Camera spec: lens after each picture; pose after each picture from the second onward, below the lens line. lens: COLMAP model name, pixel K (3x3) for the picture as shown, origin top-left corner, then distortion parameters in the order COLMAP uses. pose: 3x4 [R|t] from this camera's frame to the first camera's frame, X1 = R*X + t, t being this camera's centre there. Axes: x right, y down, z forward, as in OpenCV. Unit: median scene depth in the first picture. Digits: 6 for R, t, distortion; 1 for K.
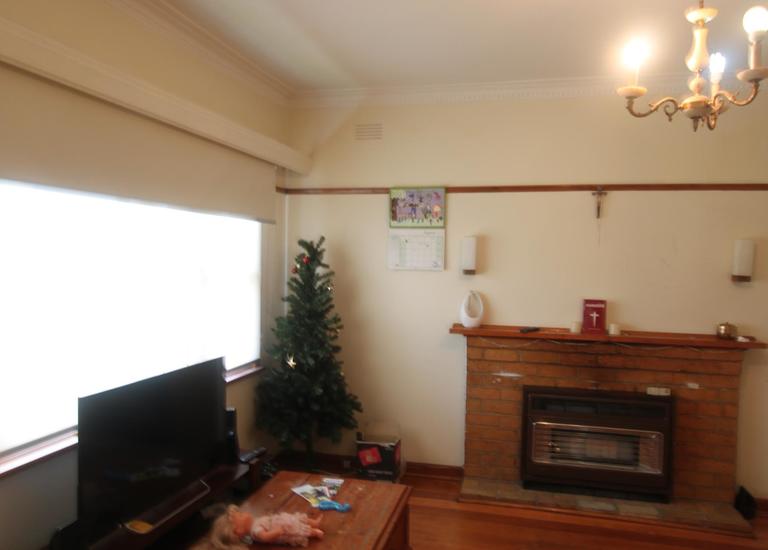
lens RADIAL K [[569.6, 0, 384.0], [0, 569.6, 275.0], [0, 0, 1]] dist [0.005216, 0.001440]
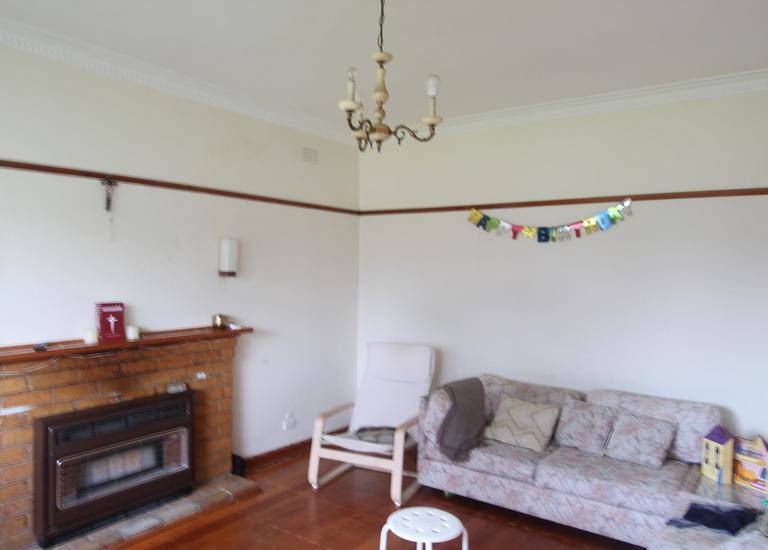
lens RADIAL K [[562.7, 0, 384.0], [0, 562.7, 275.0], [0, 0, 1]] dist [-0.010782, -0.002187]
pose [[0.366594, -0.029593, 0.929910, -0.296695], [0.022824, 0.999479, 0.022809, -0.010363], [-0.930101, 0.012863, 0.367078, 0.287134]]
